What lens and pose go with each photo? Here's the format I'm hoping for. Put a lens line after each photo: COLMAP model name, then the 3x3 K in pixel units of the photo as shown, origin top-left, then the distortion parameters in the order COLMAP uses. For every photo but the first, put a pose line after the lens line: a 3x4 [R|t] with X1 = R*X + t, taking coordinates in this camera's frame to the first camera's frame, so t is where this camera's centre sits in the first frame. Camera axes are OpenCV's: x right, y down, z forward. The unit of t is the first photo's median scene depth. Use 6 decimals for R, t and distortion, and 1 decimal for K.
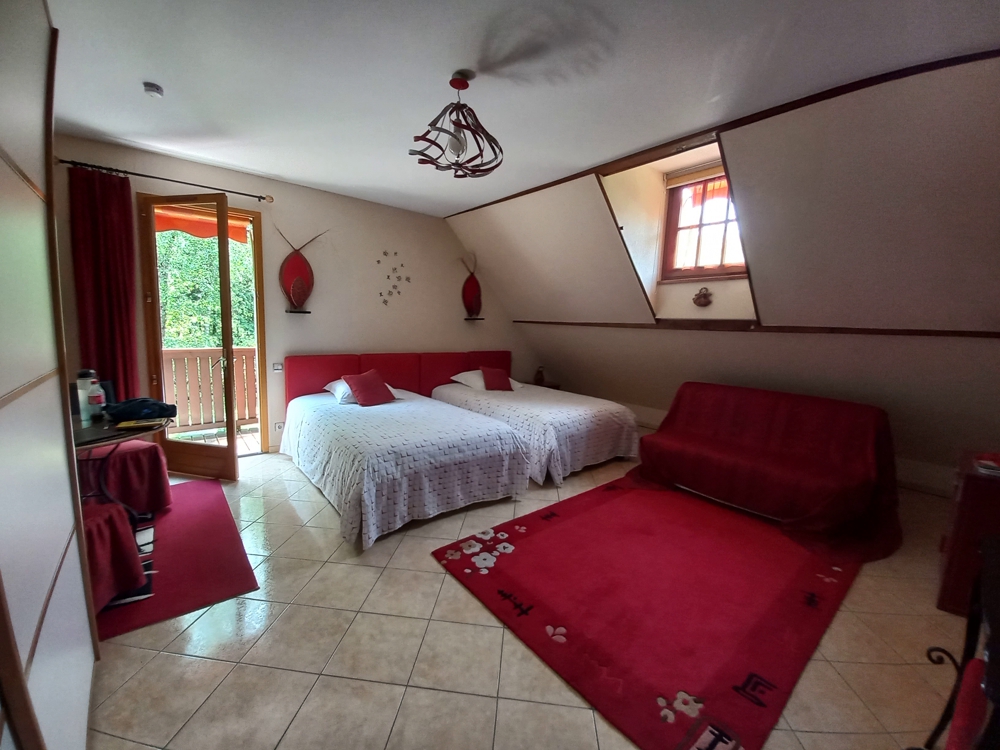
lens RADIAL K [[397.6, 0, 490.6], [0, 397.6, 372.6], [0, 0, 1]] dist [-0.026289, -0.000088]
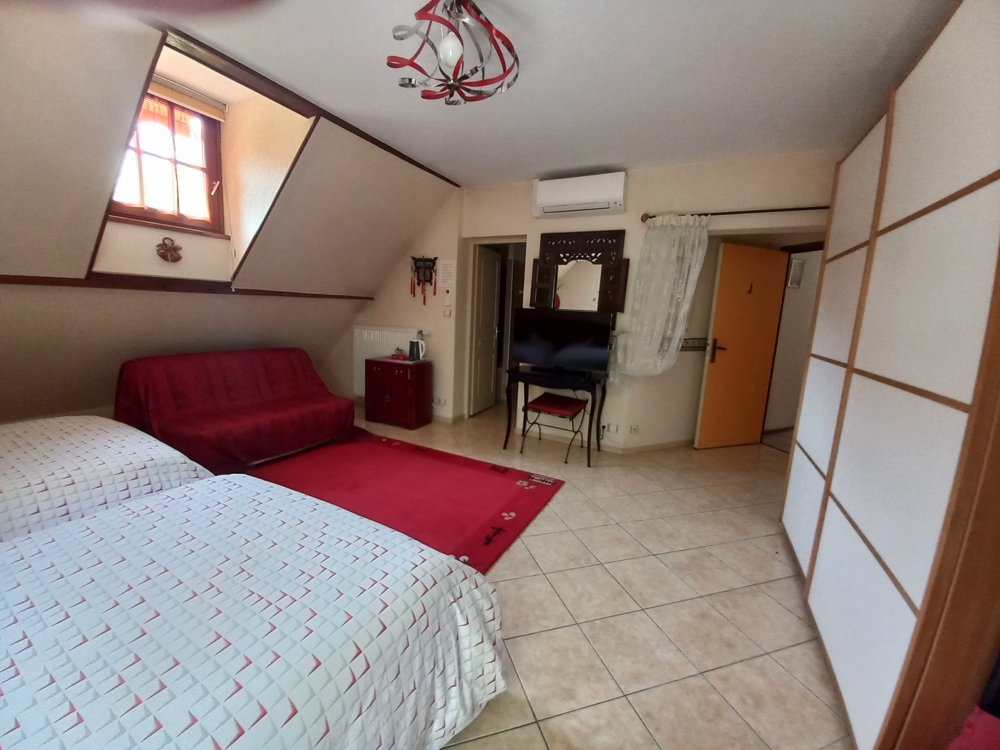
lens RADIAL K [[397.6, 0, 490.6], [0, 397.6, 372.6], [0, 0, 1]] dist [-0.026289, -0.000088]
pose [[-0.402629, -0.192000, 0.895000, -0.538204], [0.050523, 0.971603, 0.231162, -0.107674], [-0.913968, 0.138291, -0.381495, 0.809470]]
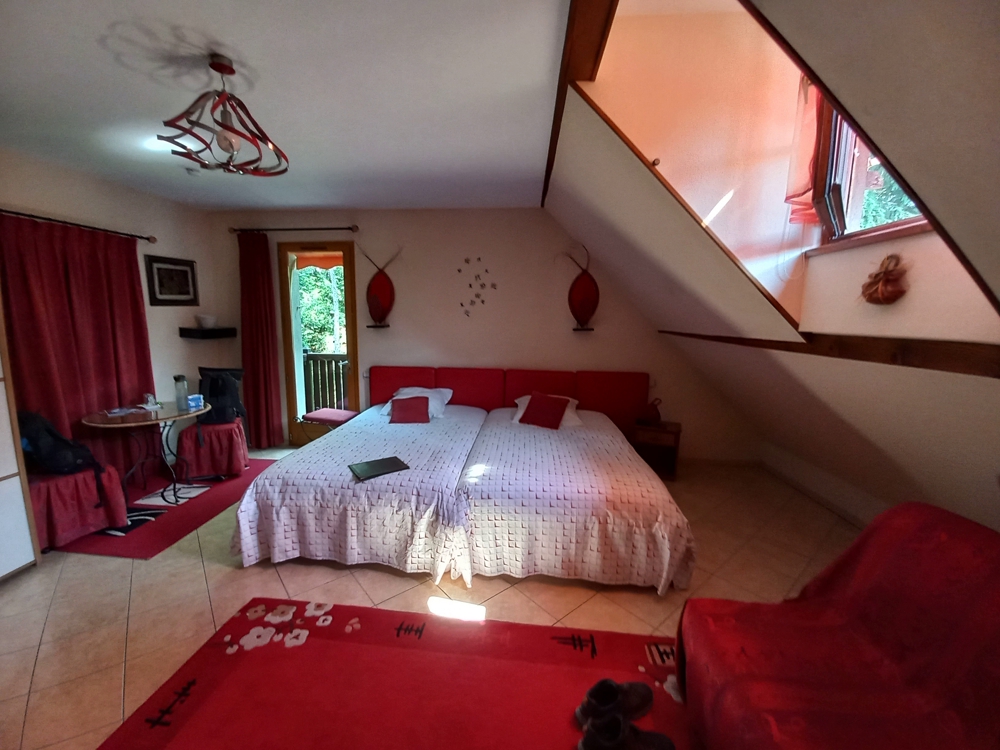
lens RADIAL K [[397.6, 0, 490.6], [0, 397.6, 372.6], [0, 0, 1]] dist [-0.026289, -0.000088]
pose [[0.709960, 0.071712, -0.700581, 0.587737], [-0.072658, 0.996952, 0.028417, -0.092435], [0.700484, 0.030728, 0.713007, 0.509635]]
